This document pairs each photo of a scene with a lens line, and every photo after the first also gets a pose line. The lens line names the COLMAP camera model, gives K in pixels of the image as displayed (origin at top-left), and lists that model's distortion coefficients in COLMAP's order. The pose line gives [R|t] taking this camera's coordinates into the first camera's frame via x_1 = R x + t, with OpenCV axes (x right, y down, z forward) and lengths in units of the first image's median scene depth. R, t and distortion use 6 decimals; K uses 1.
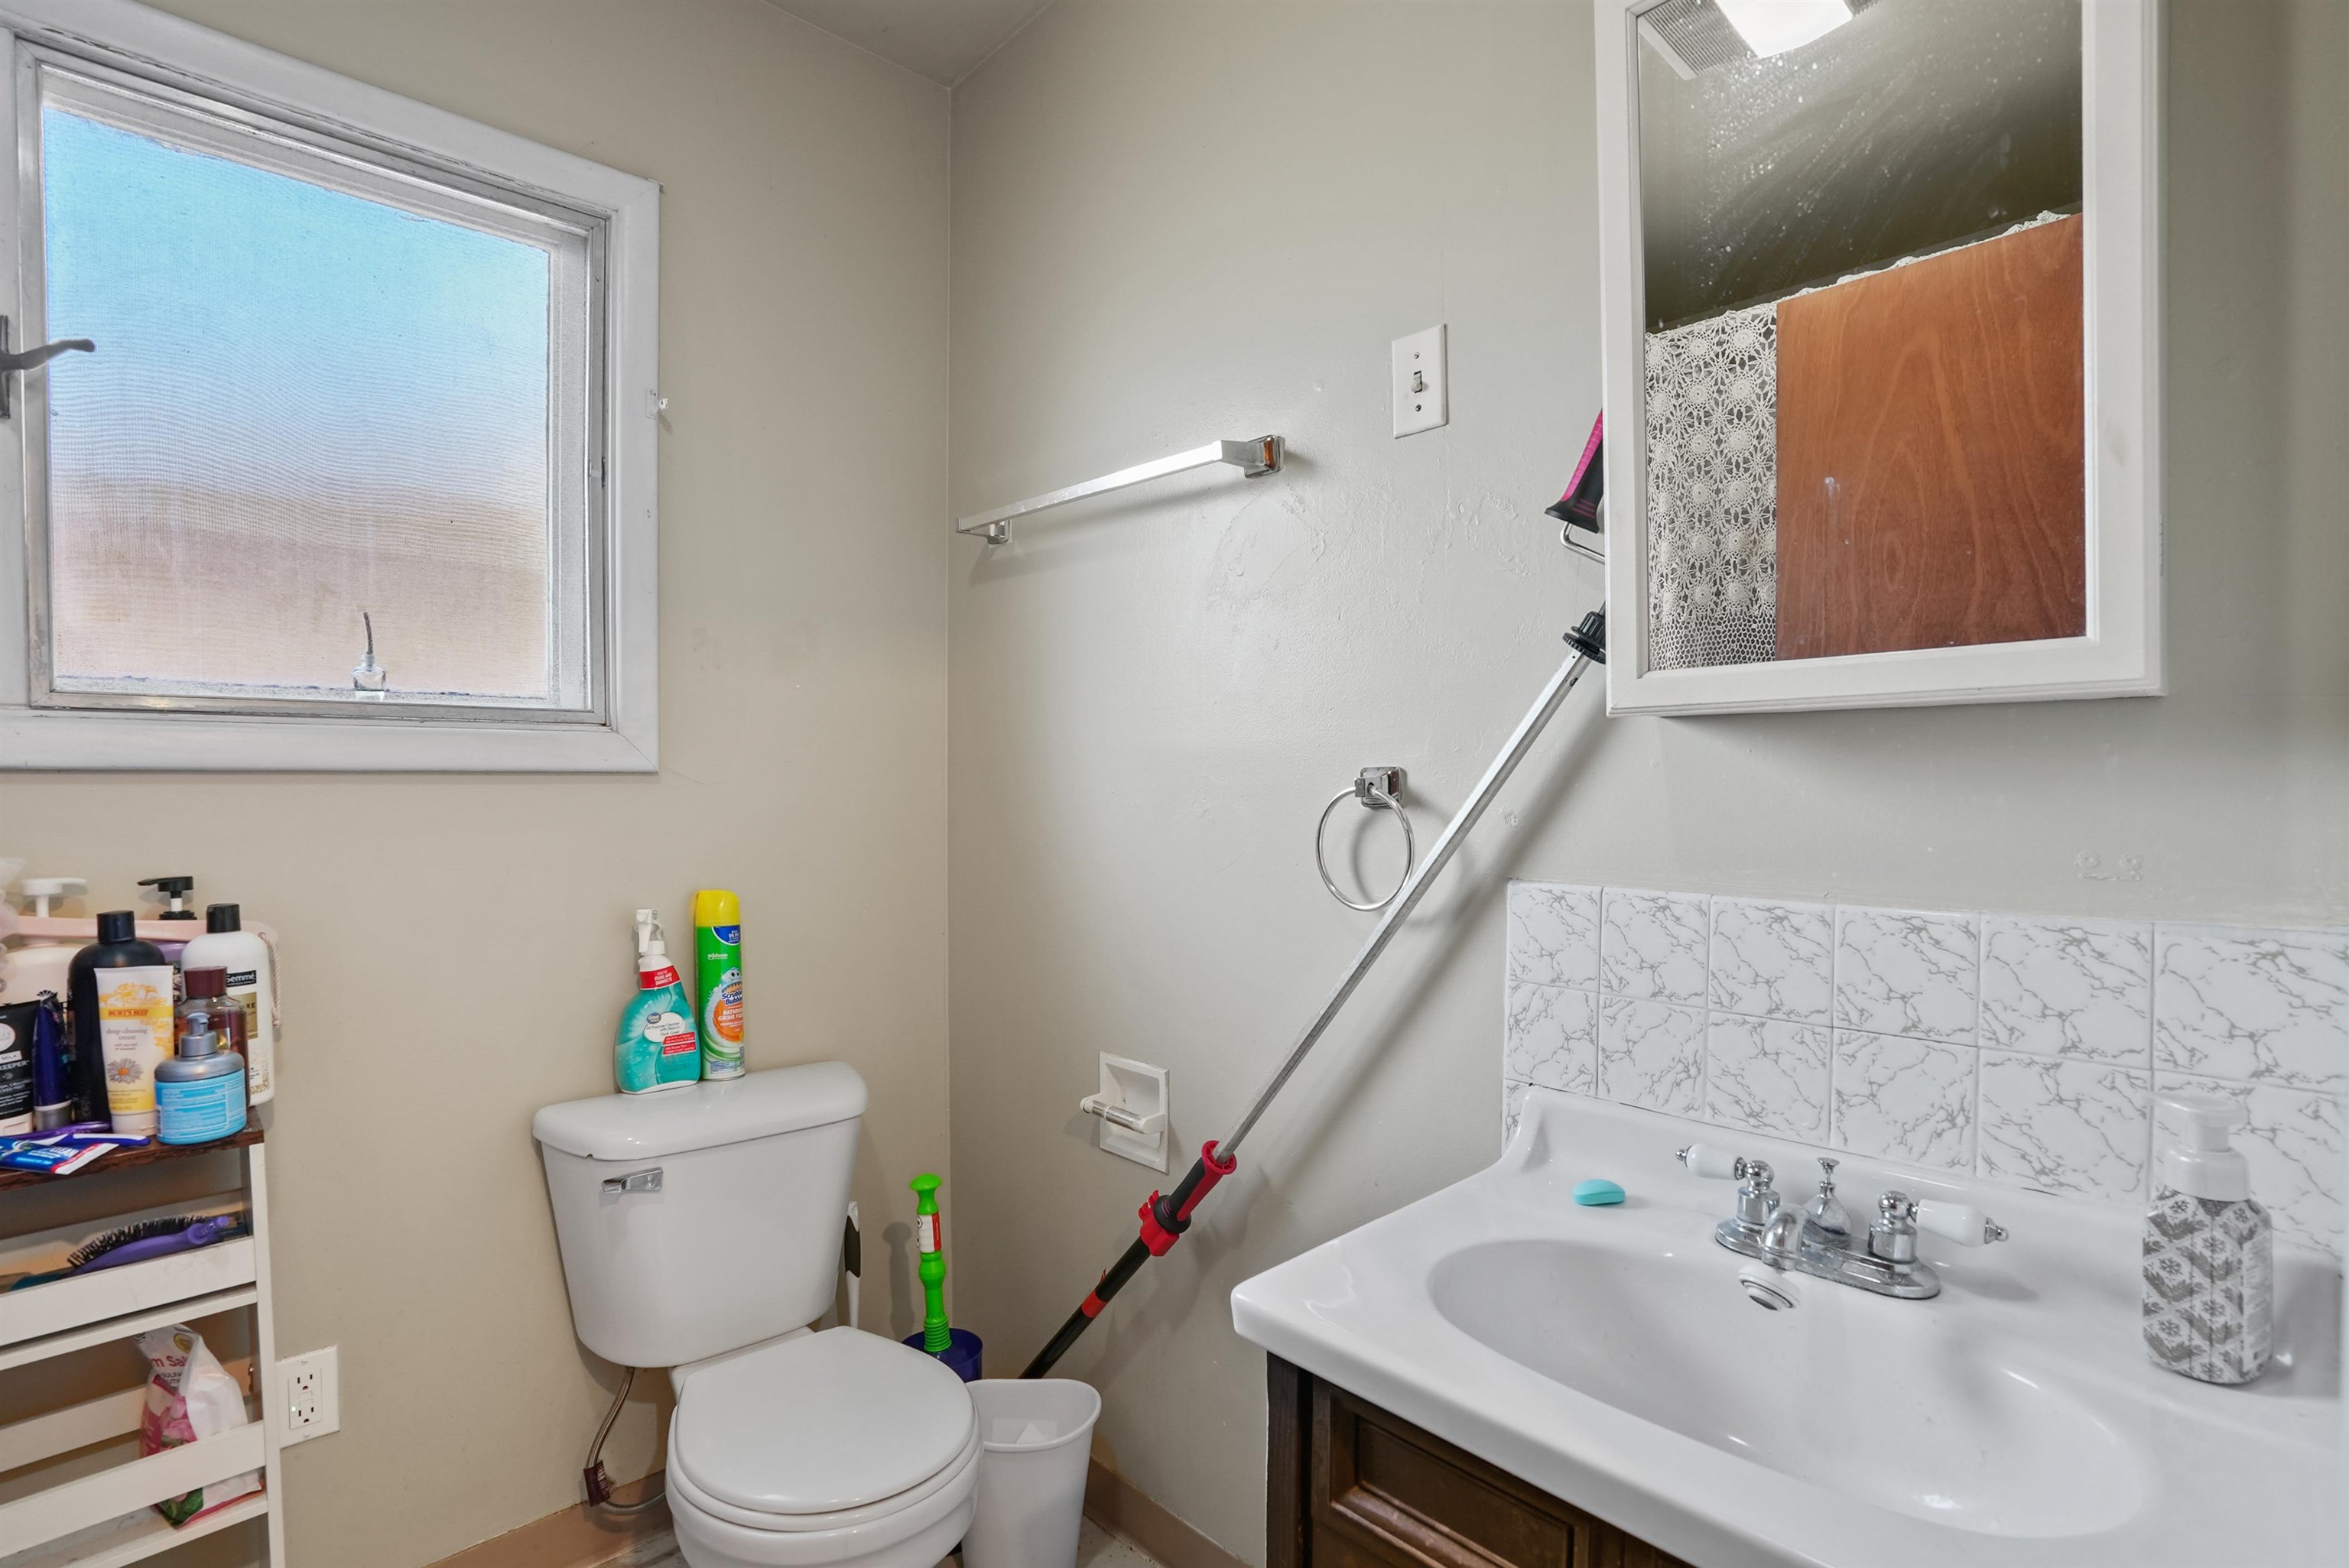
lens RADIAL K [[1109.0, 0, 1180.0], [0, 1109.0, 784.4], [0, 0, 1]] dist [-0.075292, 0.025804]
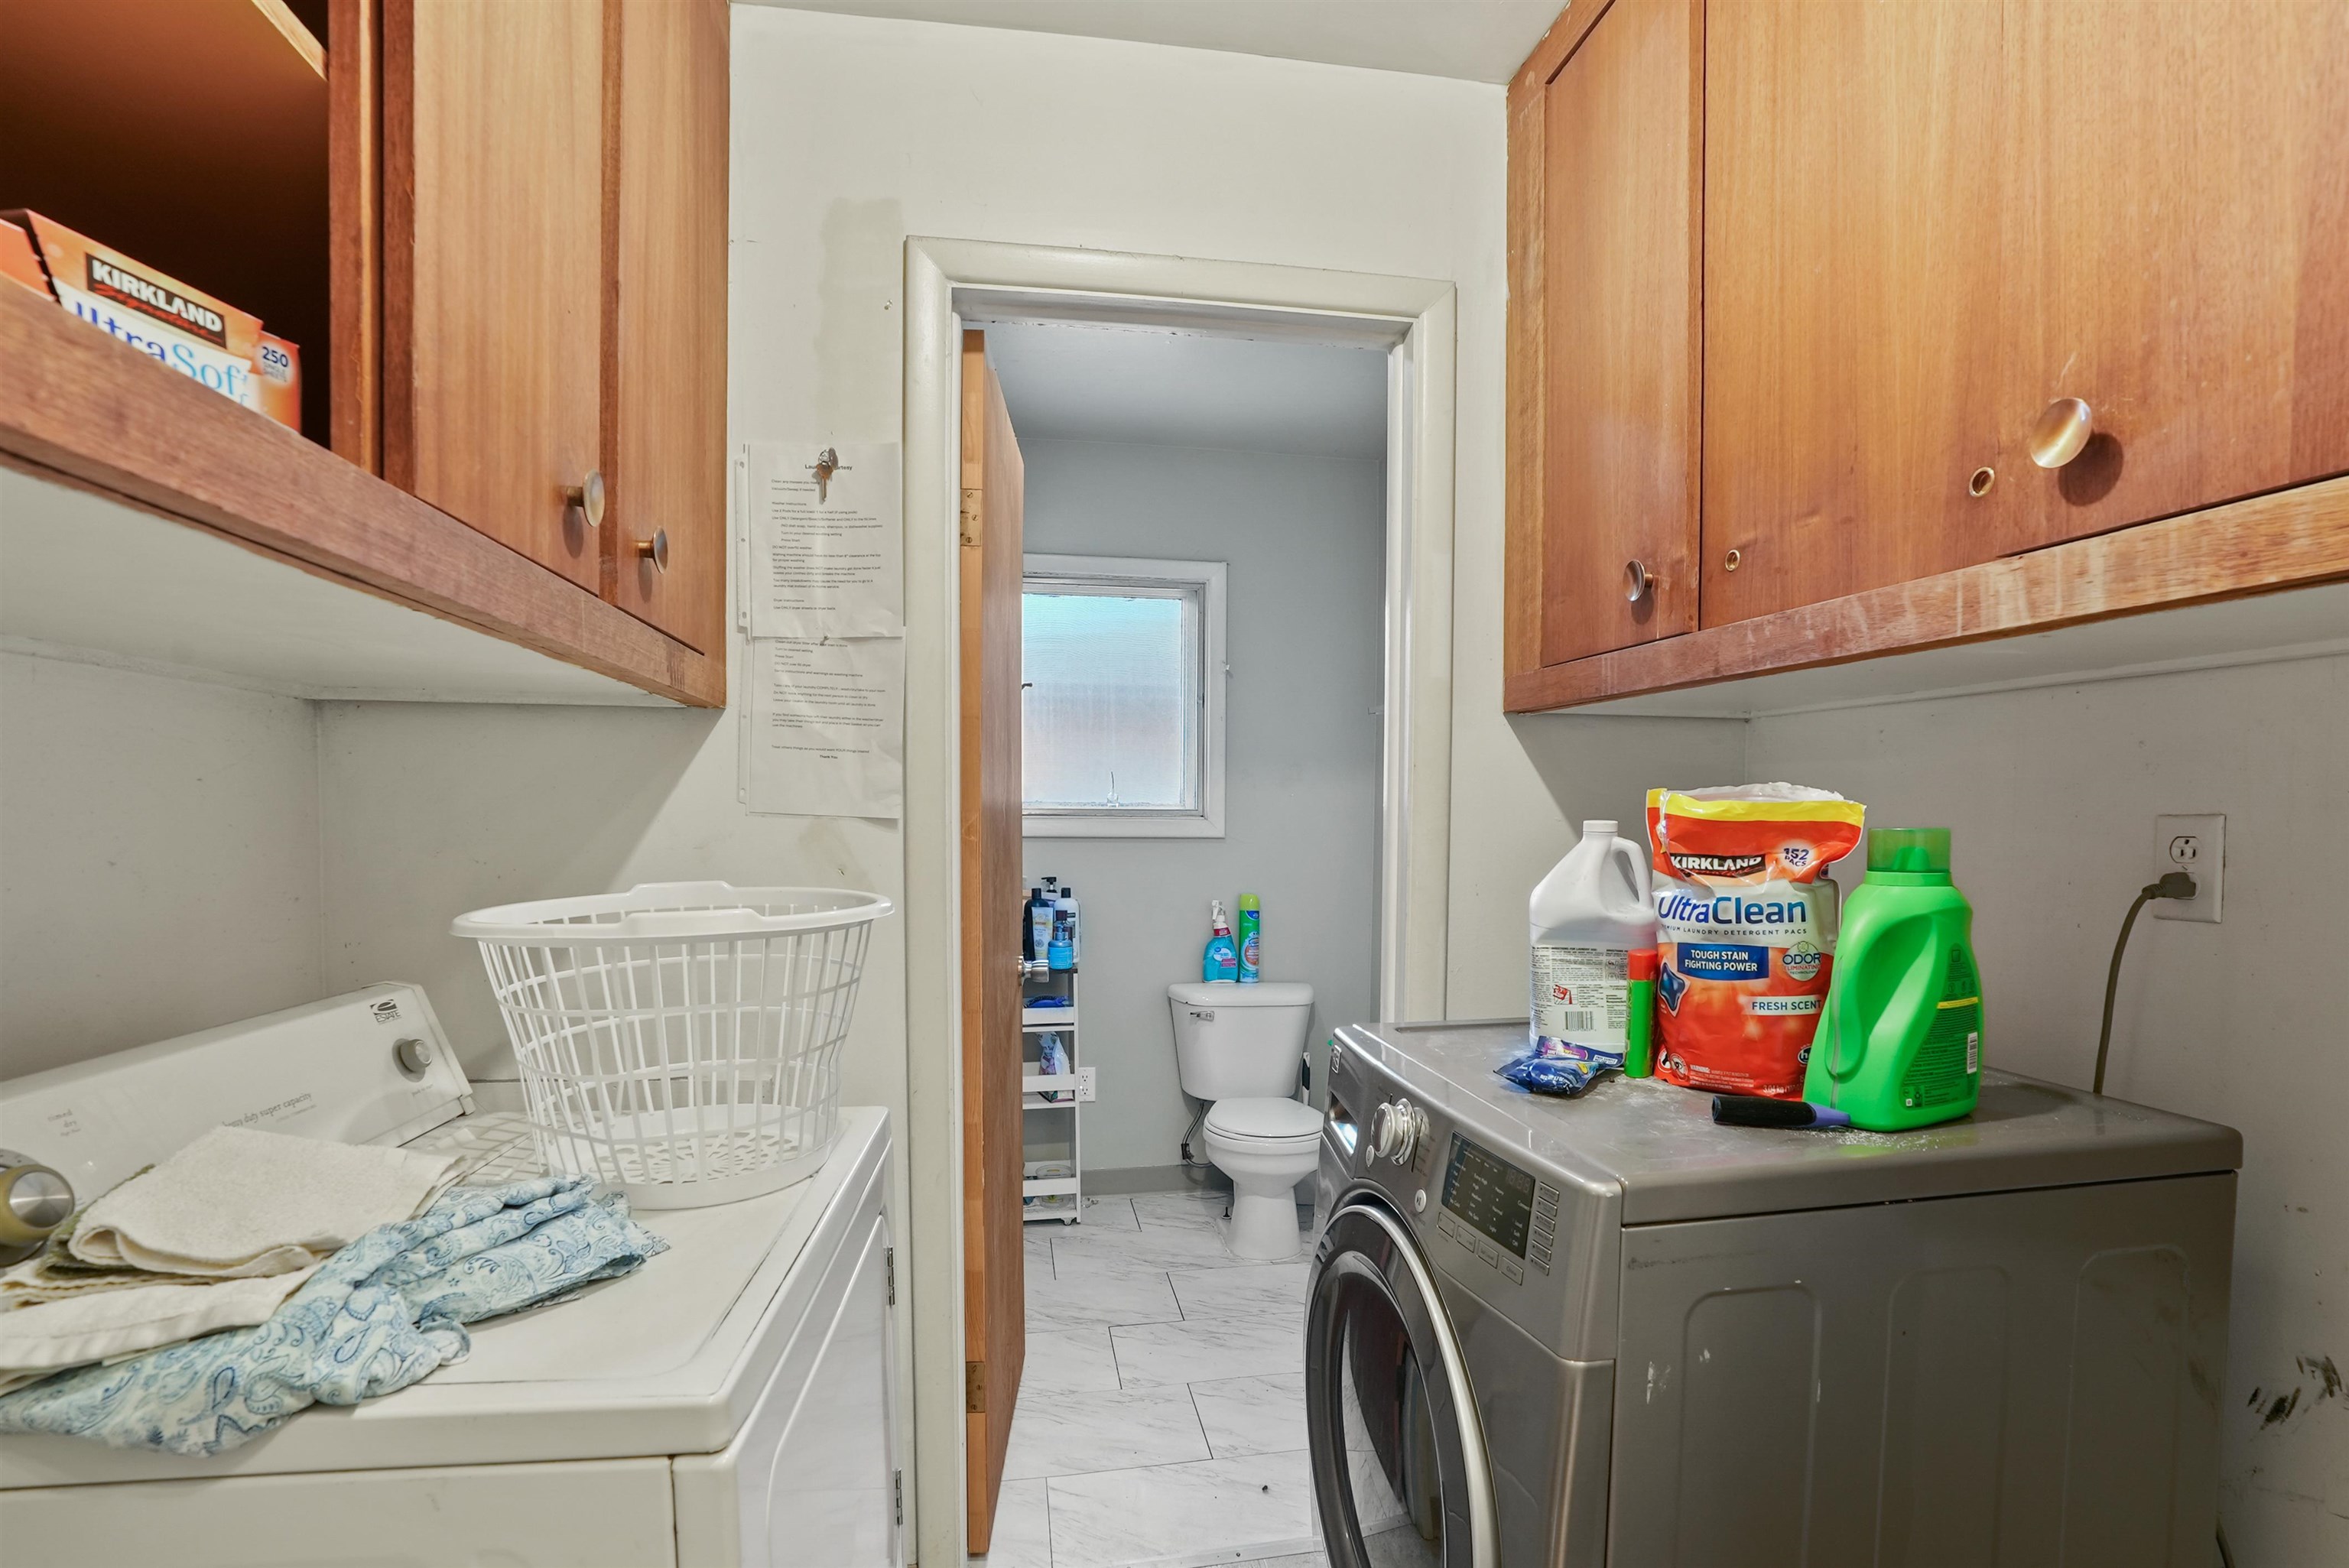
lens RADIAL K [[1109.0, 0, 1180.0], [0, 1109.0, 784.4], [0, 0, 1]] dist [-0.075292, 0.025804]
pose [[0.829944, 0.001725, -0.557845, 0.756788], [-0.014377, 0.999729, -0.018299, -0.085036], [0.557662, 0.023207, 0.829744, -0.984013]]
